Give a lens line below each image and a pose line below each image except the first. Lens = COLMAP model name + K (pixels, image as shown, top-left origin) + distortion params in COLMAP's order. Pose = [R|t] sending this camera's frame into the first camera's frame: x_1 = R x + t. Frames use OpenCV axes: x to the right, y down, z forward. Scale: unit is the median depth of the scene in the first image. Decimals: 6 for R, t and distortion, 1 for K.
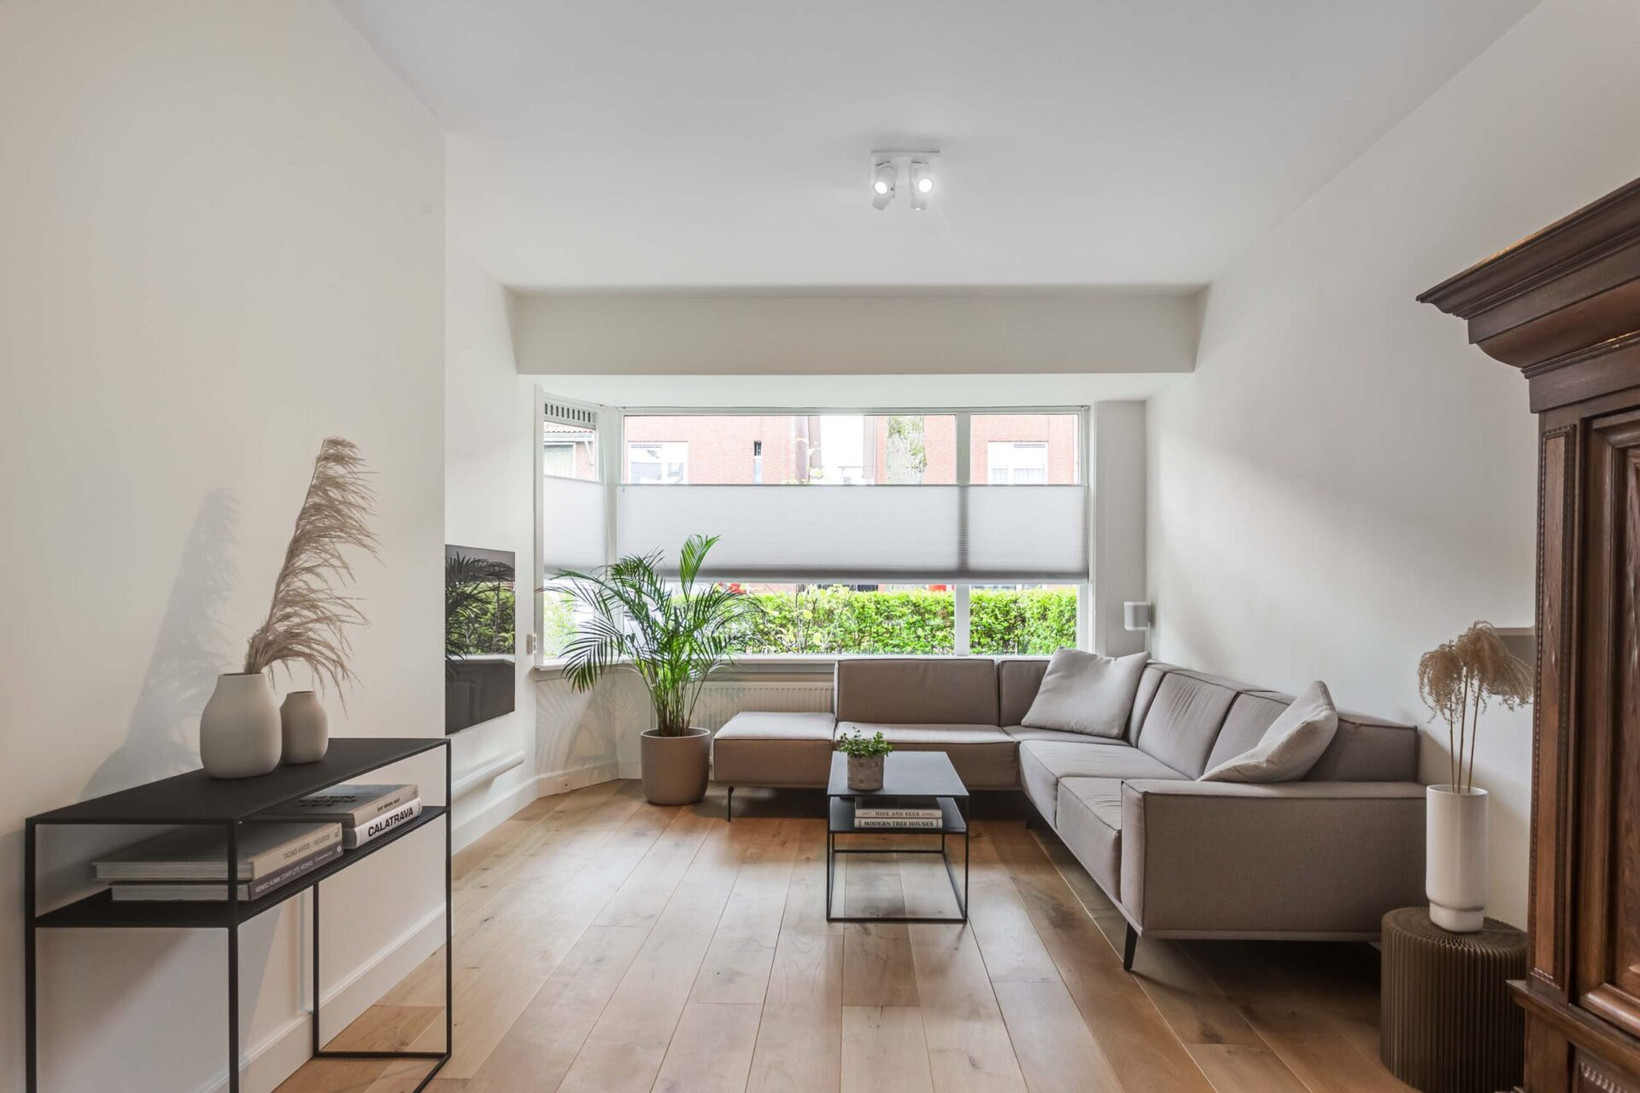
lens RADIAL K [[972.2, 0, 849.3], [0, 972.2, 593.9], [0, 0, 1]] dist [-0.000900, -0.000072]
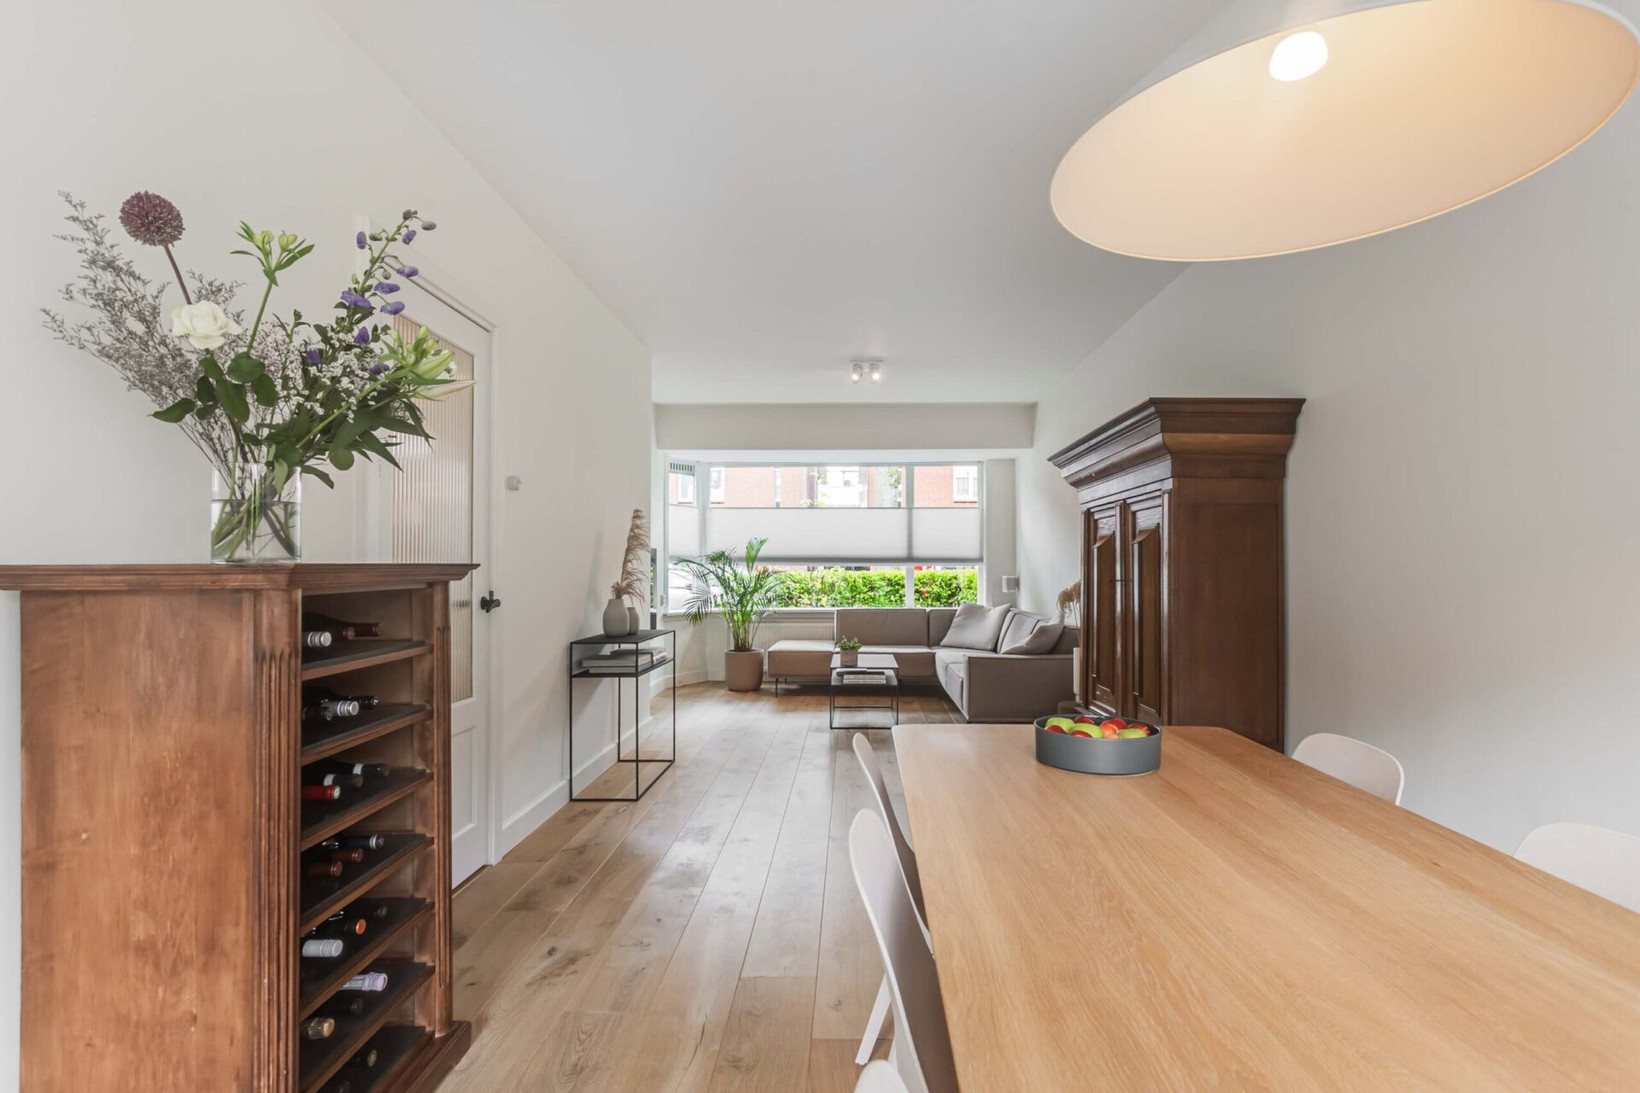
lens RADIAL K [[822.9, 0, 856.5], [0, 822.9, 559.8], [0, 0, 1]] dist [0.004067, 0.000656]
pose [[0.999960, -0.002409, 0.008571, 0.012306], [0.002561, 0.999838, -0.017818, 0.005534], [-0.008527, 0.017840, 0.999805, -0.506870]]
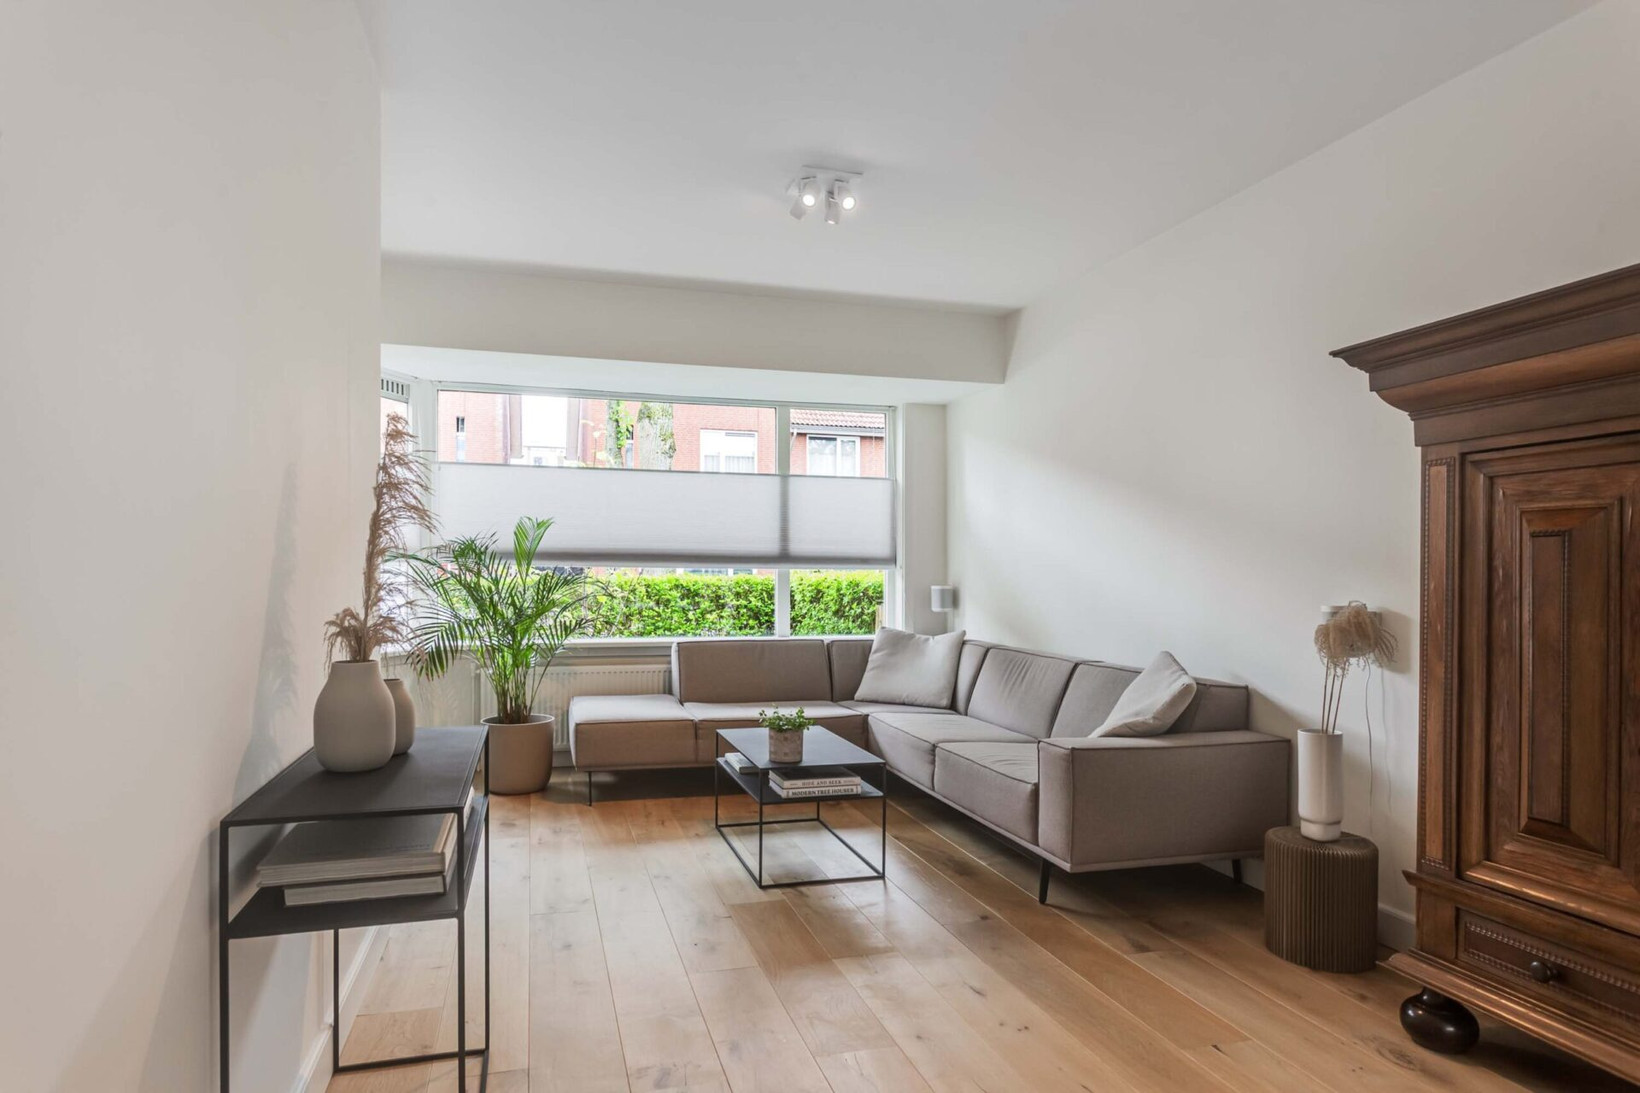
lens RADIAL K [[962.6, 0, 818.2], [0, 962.6, 570.7], [0, 0, 1]] dist [-0.002550, -0.000474]
pose [[0.955594, 0.005006, 0.294644, -0.180667], [-0.002915, 0.999967, -0.007535, -0.000279], [-0.294672, 0.006341, 0.955577, -0.011469]]
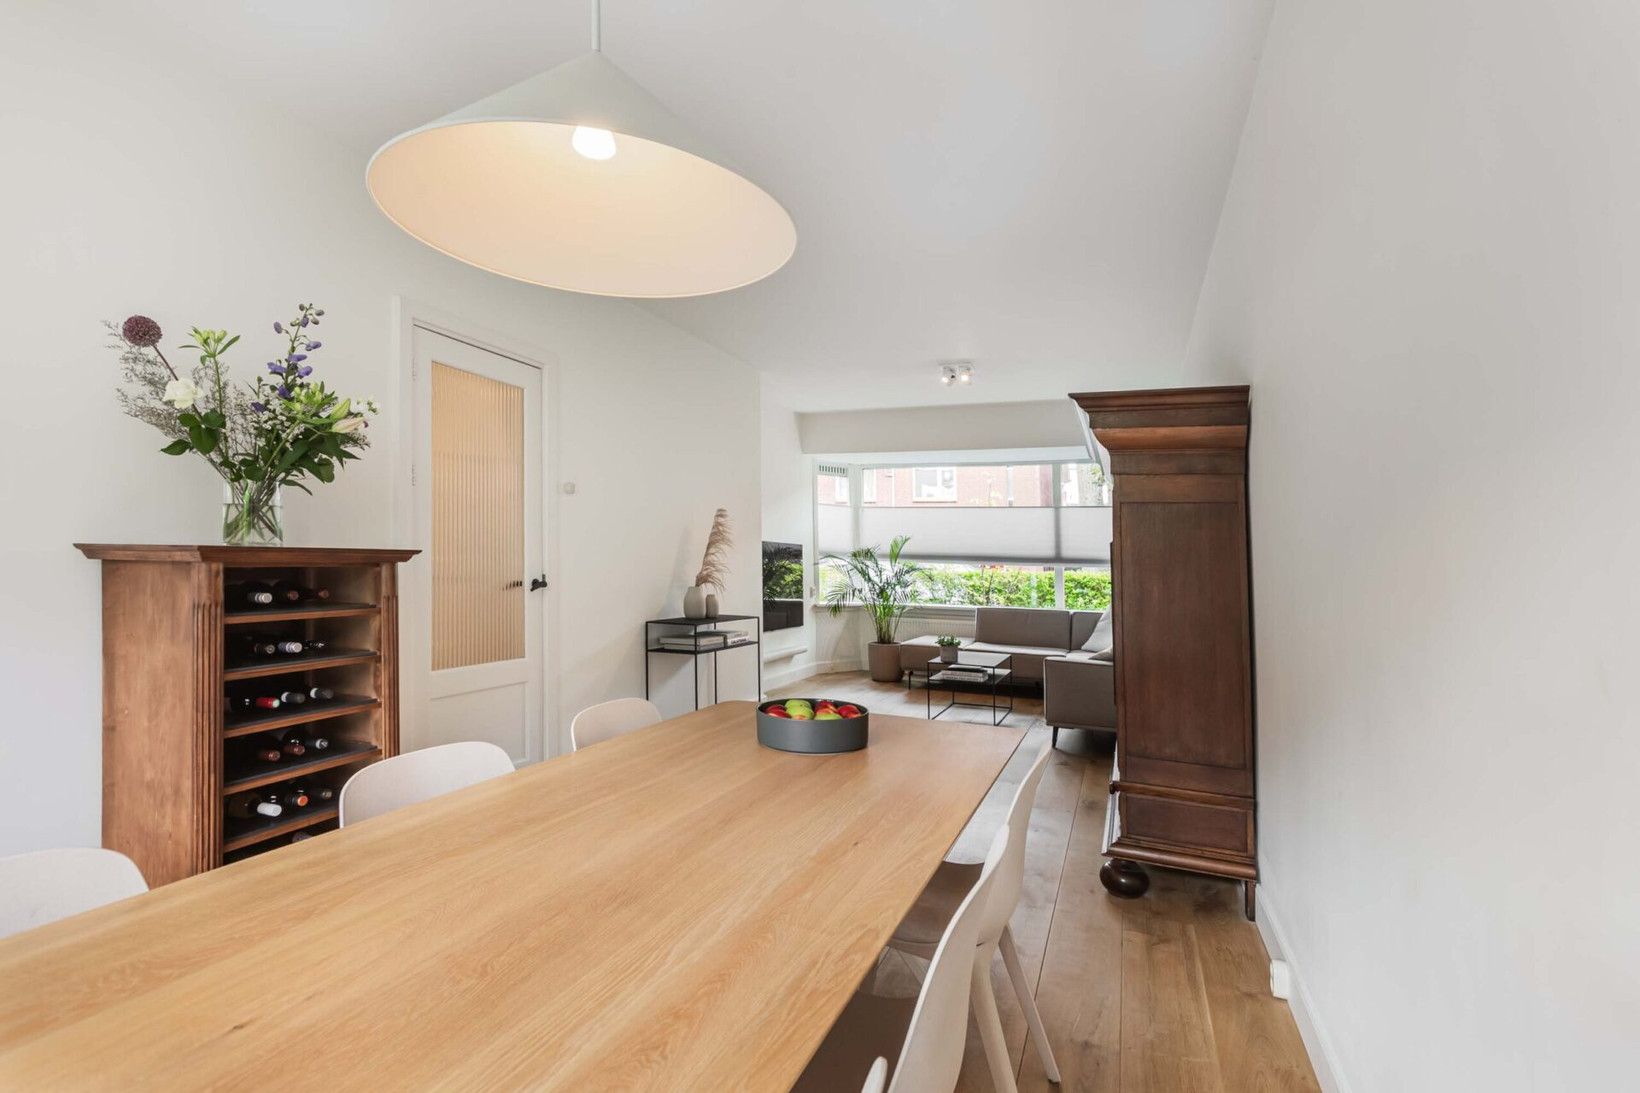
lens RADIAL K [[815.0, 0, 820.0], [0, 815.0, 546.5], [0, 0, 1]] dist [0.003817, 0.000178]
pose [[0.933417, 0.013025, -0.358558, 0.269513], [-0.024761, 0.999297, -0.028160, 0.006070], [0.357939, 0.035163, 0.933083, -0.508284]]
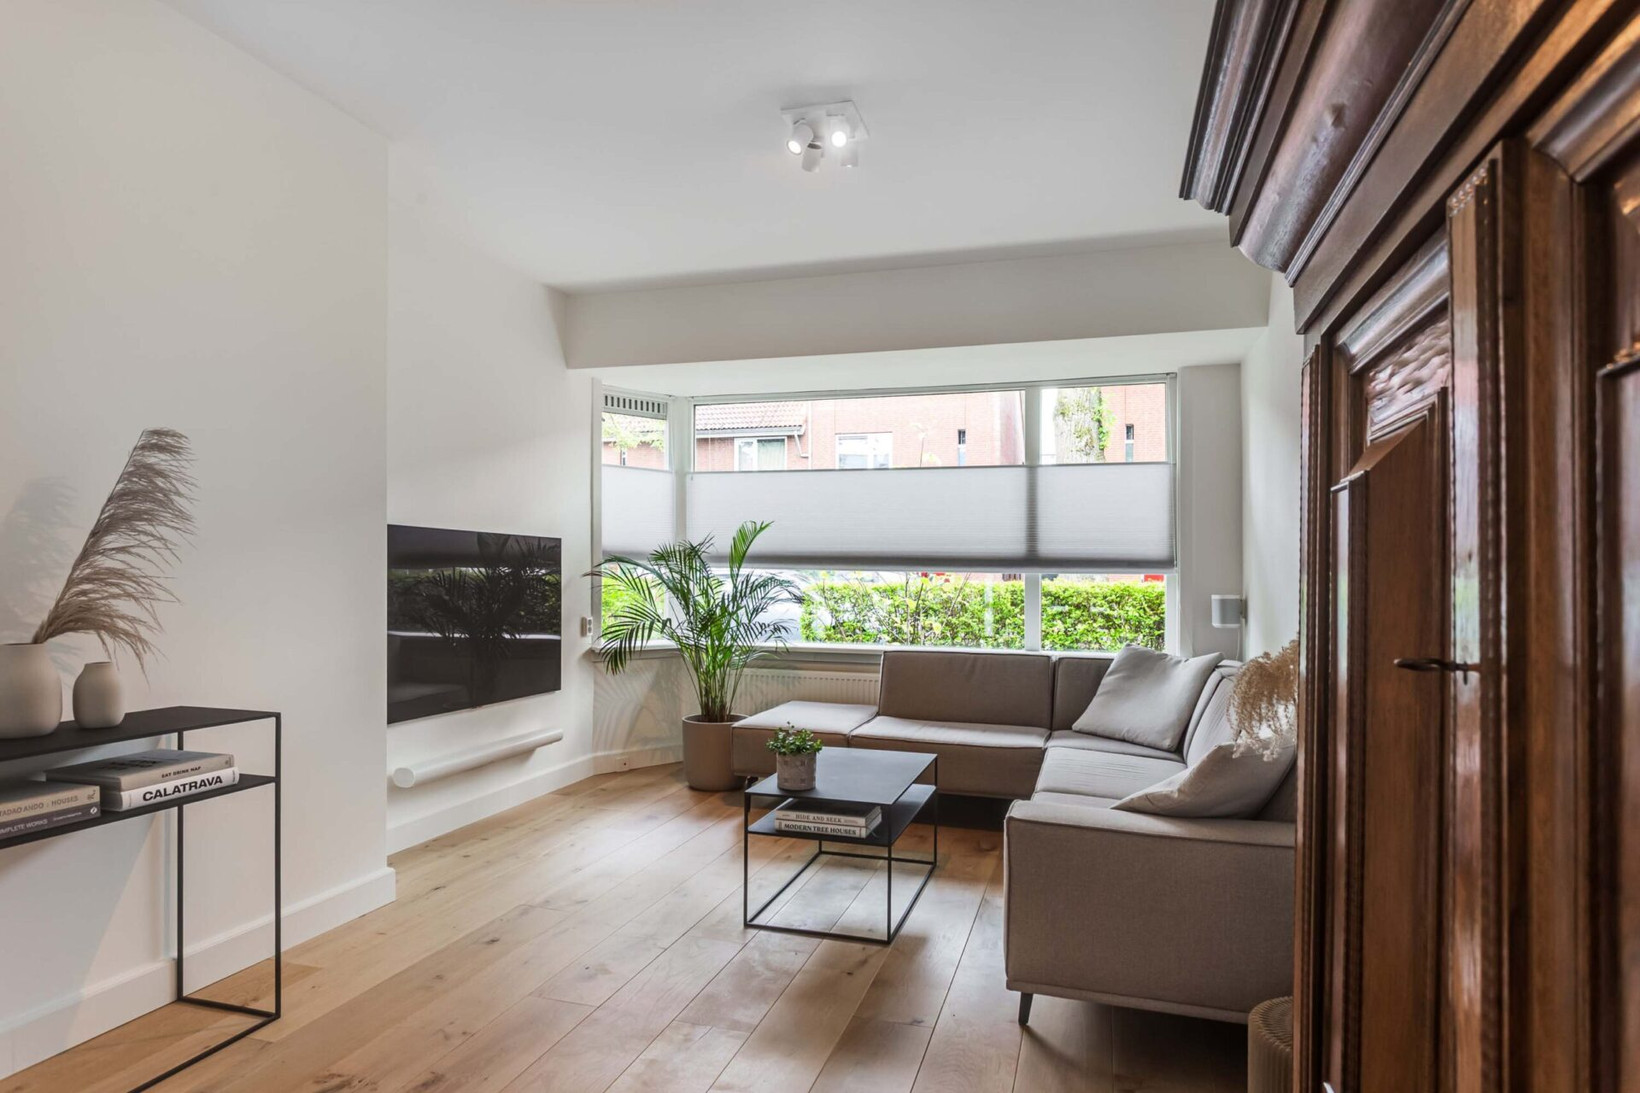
lens RADIAL K [[962.6, 0, 818.2], [0, 962.6, 570.7], [0, 0, 1]] dist [-0.002550, -0.000474]
pose [[0.959566, 0.007864, -0.281374, 0.205261], [-0.011471, 0.999872, -0.011173, 0.000463], [0.281250, 0.013949, 0.959533, 0.079024]]
